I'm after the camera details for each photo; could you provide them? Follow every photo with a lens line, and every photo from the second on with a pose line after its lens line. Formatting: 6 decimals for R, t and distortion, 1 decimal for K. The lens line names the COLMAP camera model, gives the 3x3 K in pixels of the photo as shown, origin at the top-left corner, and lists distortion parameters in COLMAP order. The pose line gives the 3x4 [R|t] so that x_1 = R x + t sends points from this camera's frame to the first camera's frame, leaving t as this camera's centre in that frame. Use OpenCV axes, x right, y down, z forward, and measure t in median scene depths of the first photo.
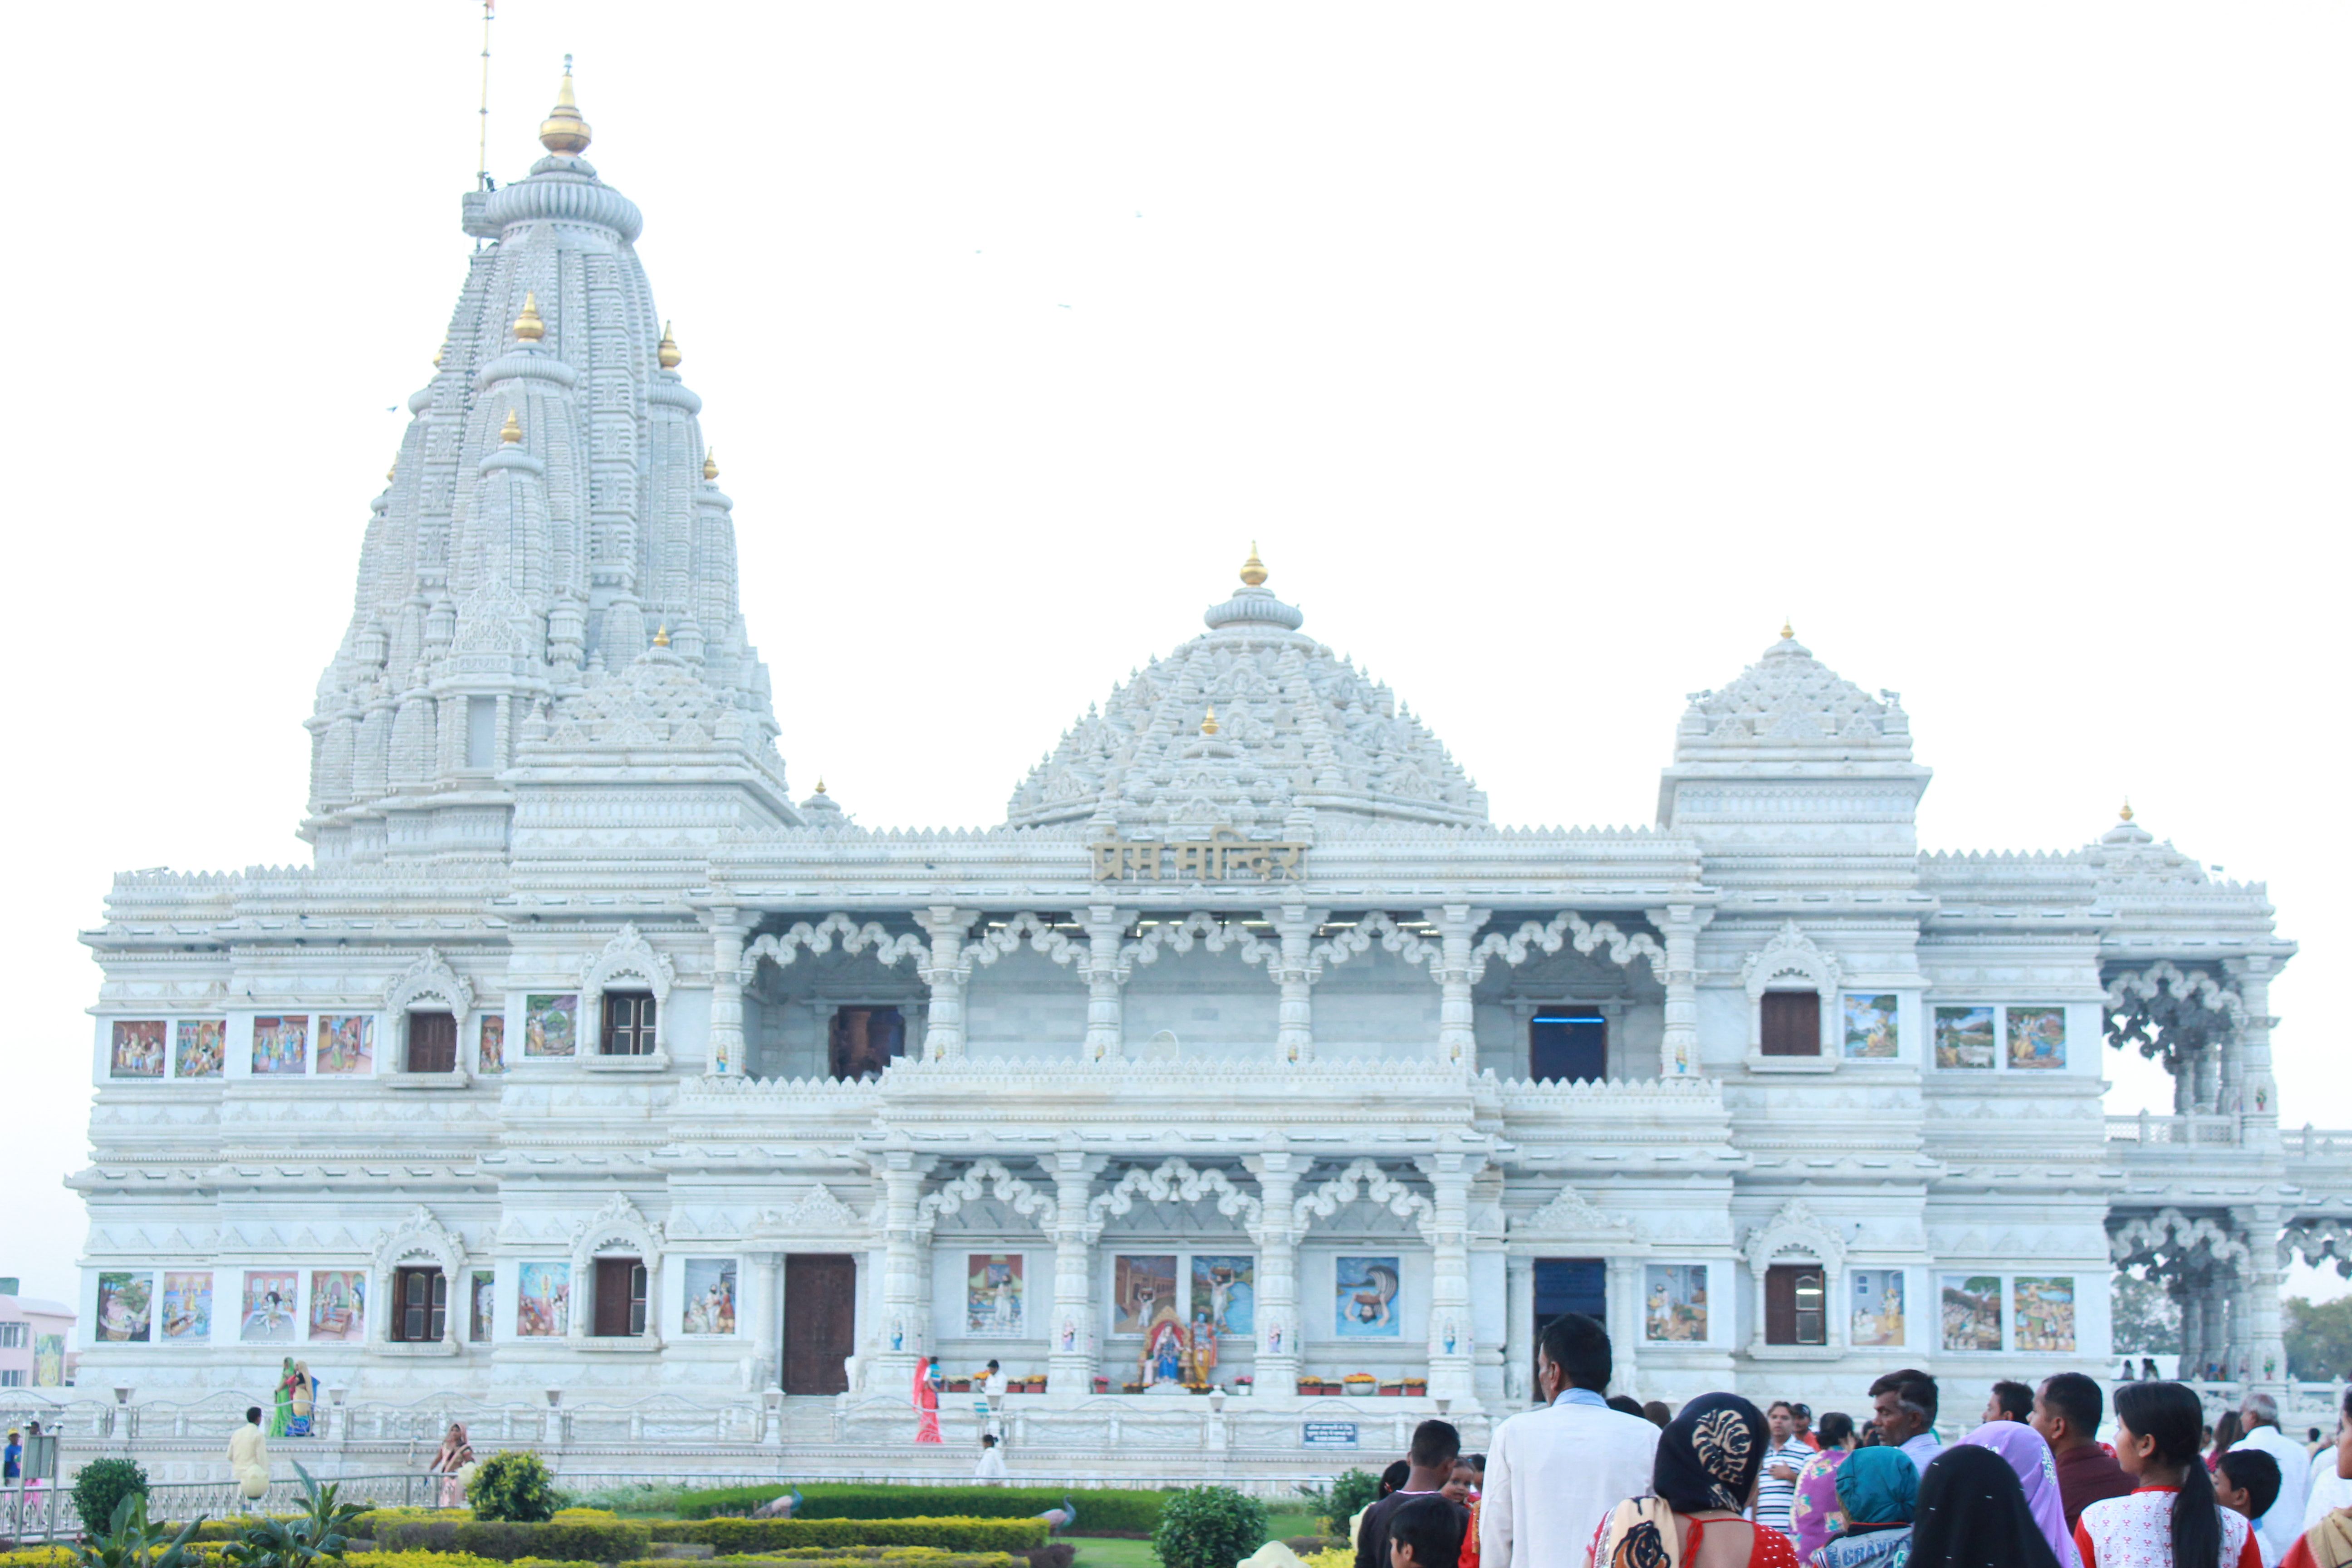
lens RADIAL K [[3802.2, 0, 1176.0], [0, 3802.2, 784.0], [0, 0, 1]] dist [0.149945, -0.077895]
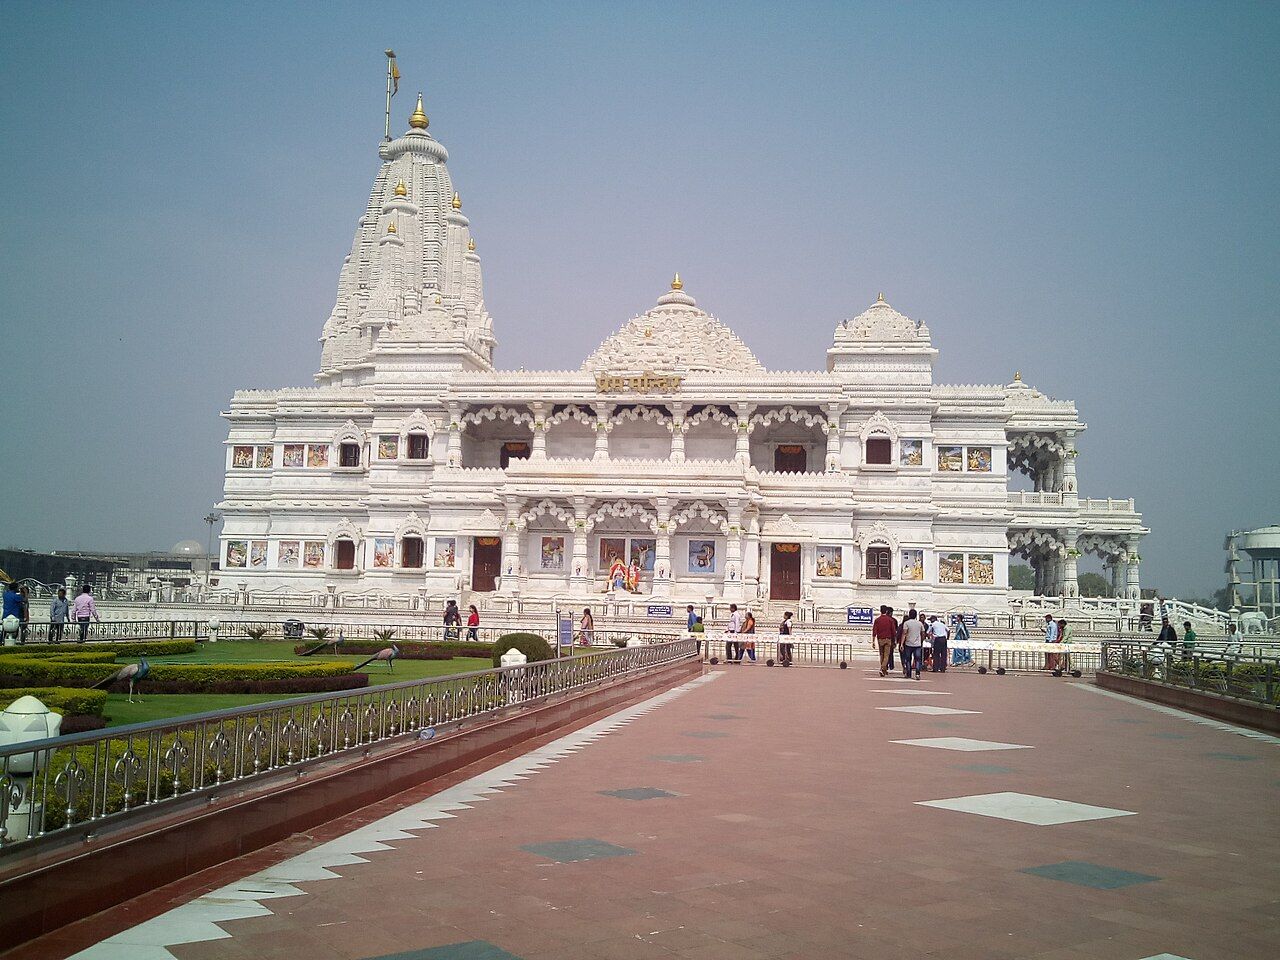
lens RADIAL K [[1135.3, 0, 621.0], [0, 1135.3, 479.1], [0, 0, 1]] dist [0.172199, -0.000162]
pose [[0.997729, 0.012643, -0.066161, 0.043179], [-0.009023, 0.998460, 0.054736, 0.040931], [0.066751, -0.054015, 0.996307, 0.244150]]
